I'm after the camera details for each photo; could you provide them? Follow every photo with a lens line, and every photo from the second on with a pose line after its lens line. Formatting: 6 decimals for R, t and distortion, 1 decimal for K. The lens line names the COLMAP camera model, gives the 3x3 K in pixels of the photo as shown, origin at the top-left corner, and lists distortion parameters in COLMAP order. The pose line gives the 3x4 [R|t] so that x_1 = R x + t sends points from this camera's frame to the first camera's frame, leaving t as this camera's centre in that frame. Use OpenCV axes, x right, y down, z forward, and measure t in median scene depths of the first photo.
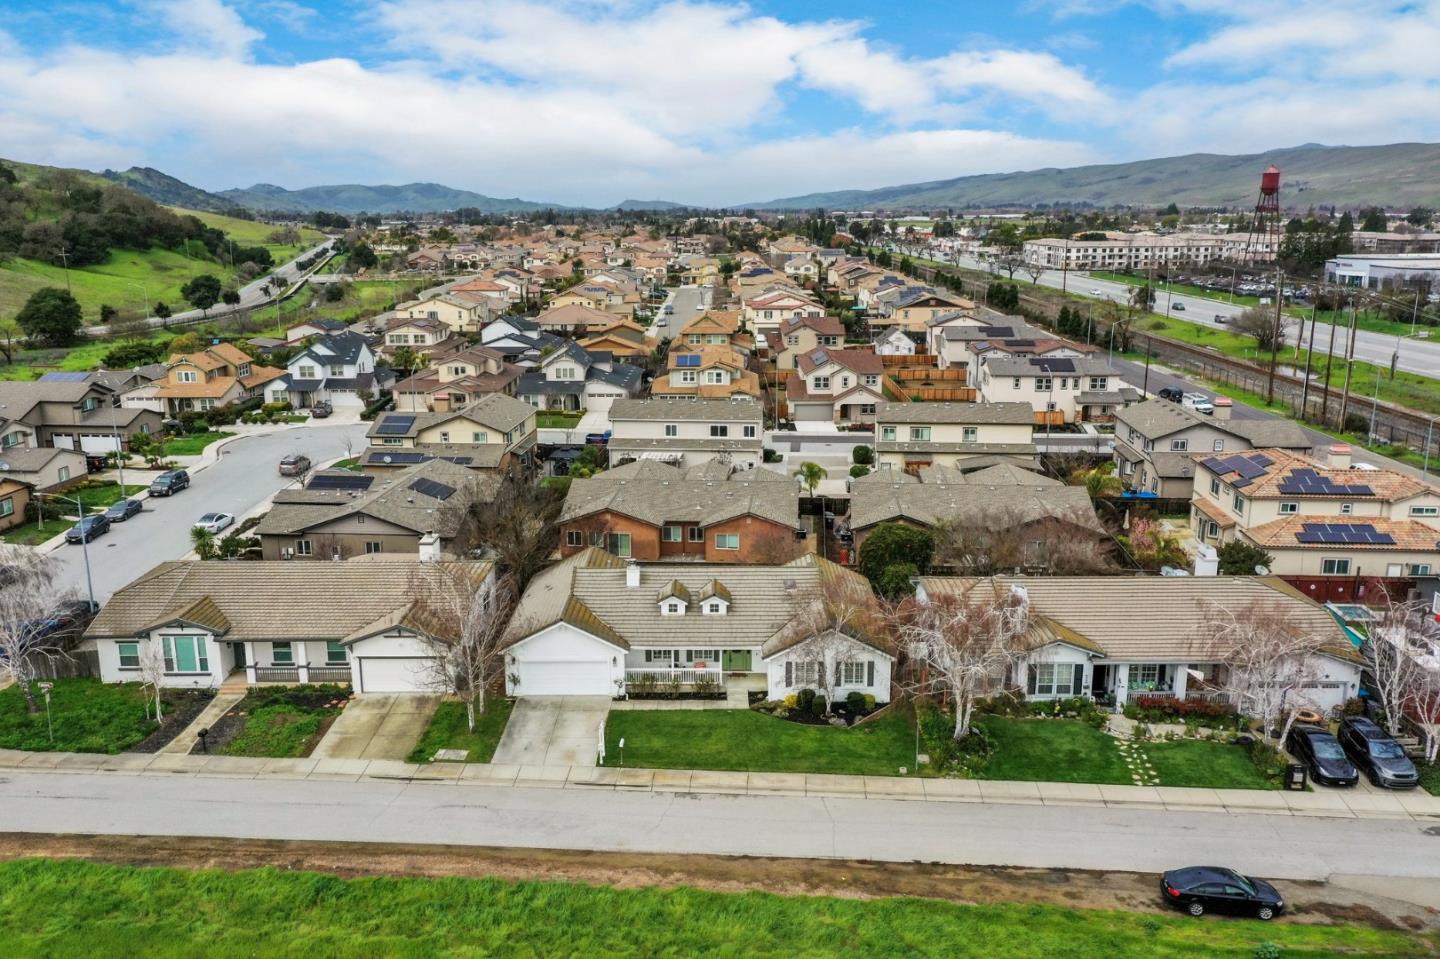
lens RADIAL K [[1146.2, 0, 719.5], [0, 1146.2, 481.0], [0, 0, 1]] dist [0.036522, -0.007145]
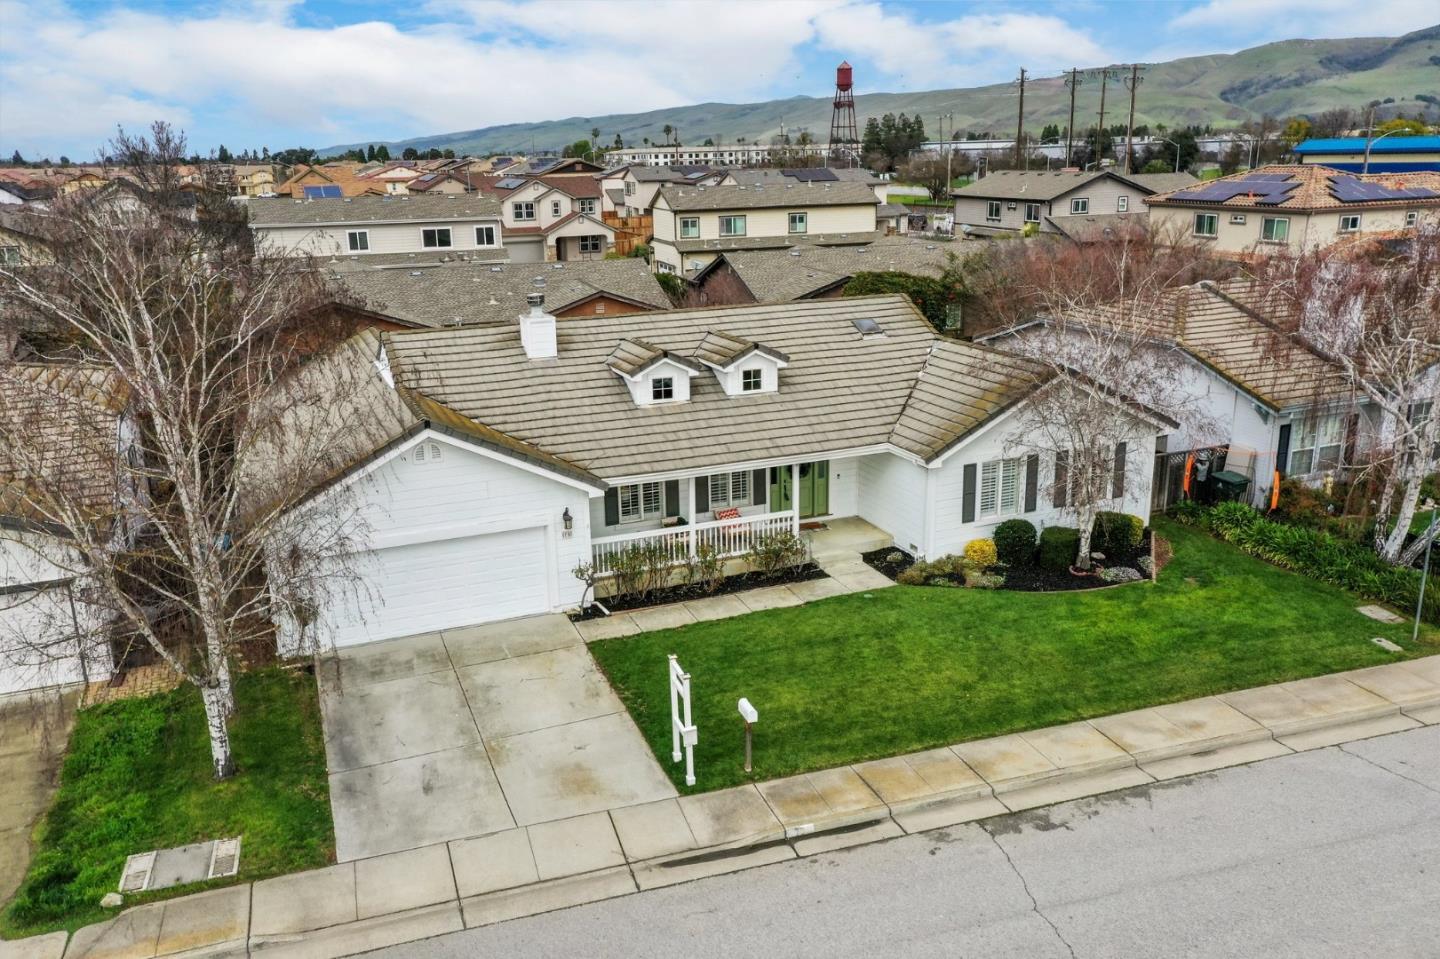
lens RADIAL K [[1146.2, 0, 719.0], [0, 1146.2, 477.0], [0, 0, 1]] dist [0.036522, -0.007145]
pose [[0.925884, -0.119645, 0.358362, -0.180157], [0.106228, 0.992708, 0.056976, 0.123548], [-0.362565, -0.014685, 0.931843, 0.608470]]
